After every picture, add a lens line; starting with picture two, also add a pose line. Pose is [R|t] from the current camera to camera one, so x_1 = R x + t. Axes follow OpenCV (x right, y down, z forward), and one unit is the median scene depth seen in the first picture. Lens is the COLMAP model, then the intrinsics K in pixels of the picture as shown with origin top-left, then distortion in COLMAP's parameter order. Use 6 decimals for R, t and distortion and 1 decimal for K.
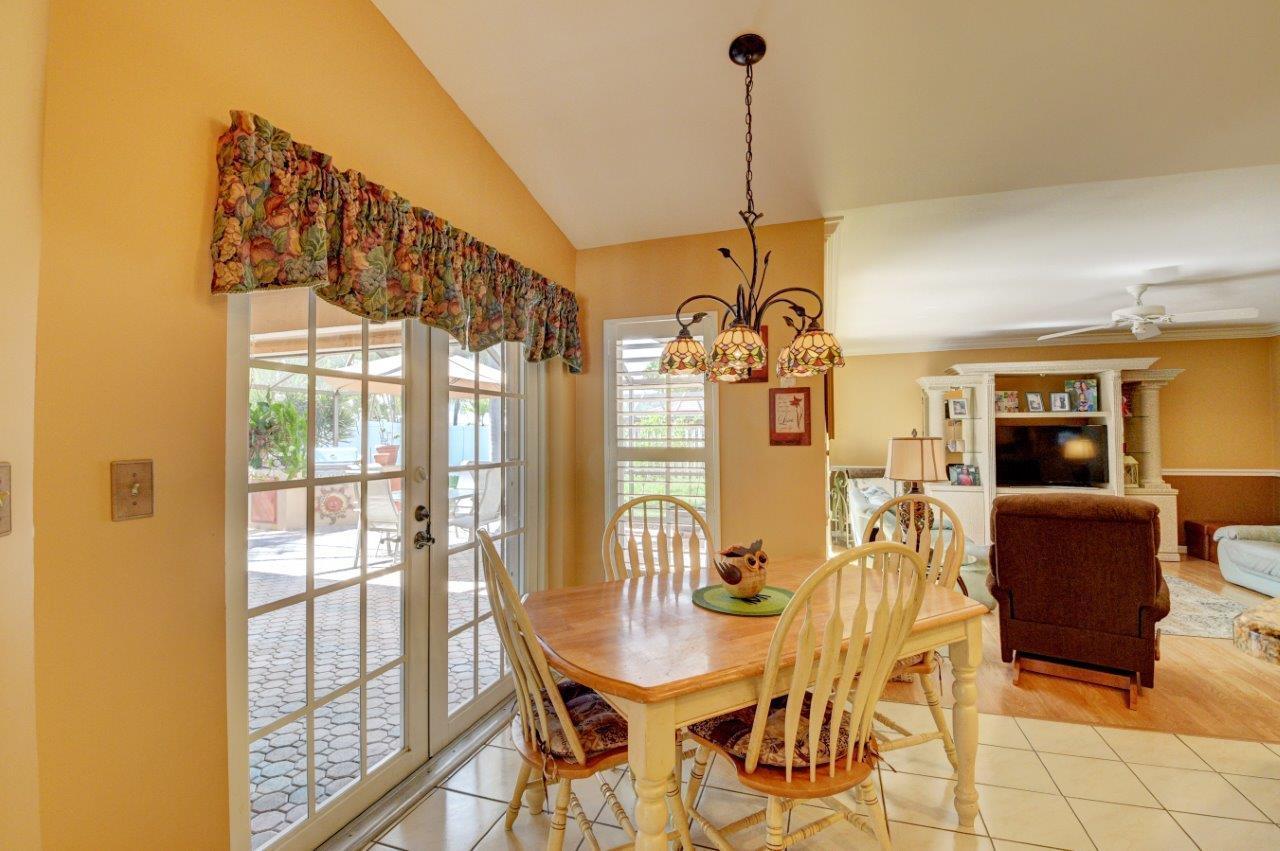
lens RADIAL K [[561.8, 0, 640.0], [0, 561.8, 425.5], [0, 0, 1]] dist [0.016350, -0.024606]
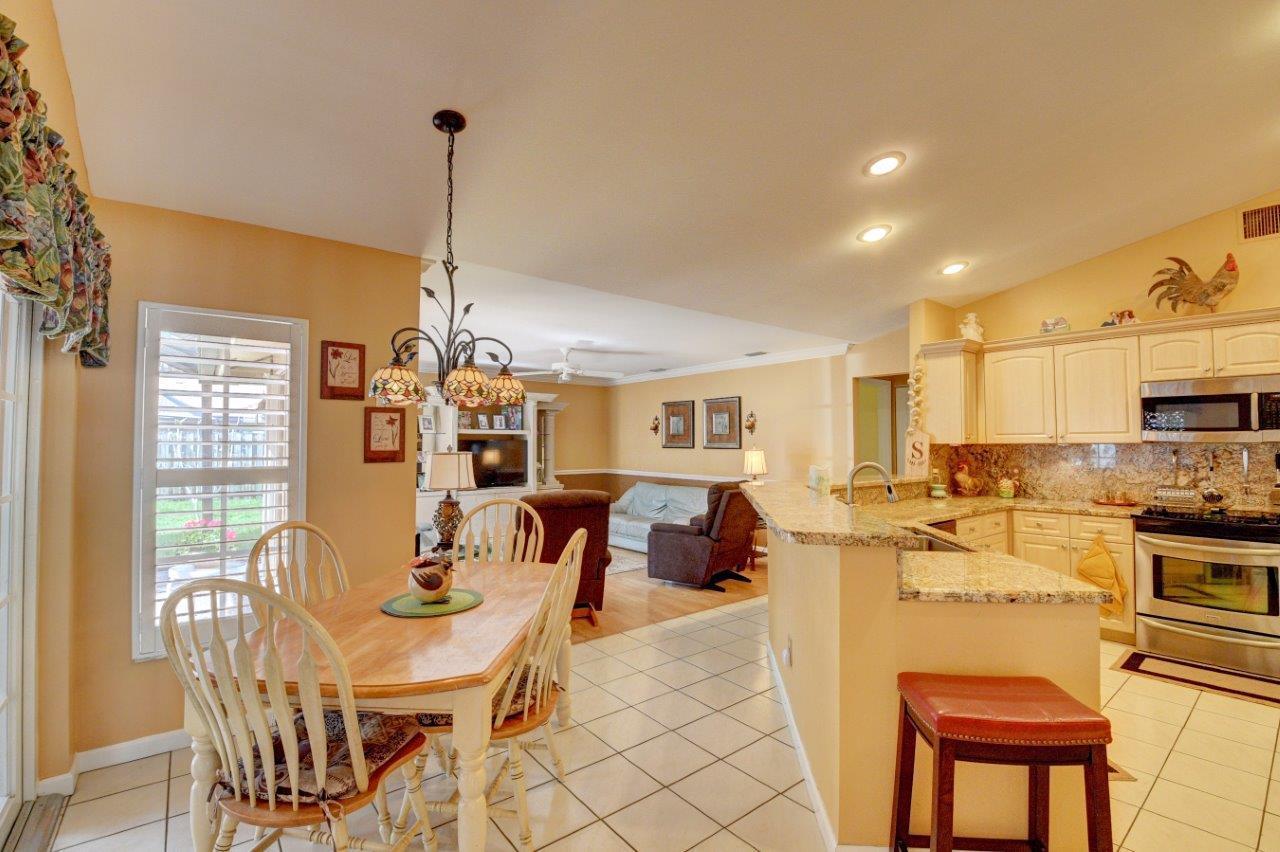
lens RADIAL K [[564.4, 0, 640.4], [0, 564.4, 427.6], [0, 0, 1]] dist [0.018762, -0.023223]
pose [[0.546776, 0.027380, 0.836831, -0.355389], [-0.017956, 0.999619, -0.020974, -0.015703], [-0.837086, -0.003558, 0.547060, 0.023622]]
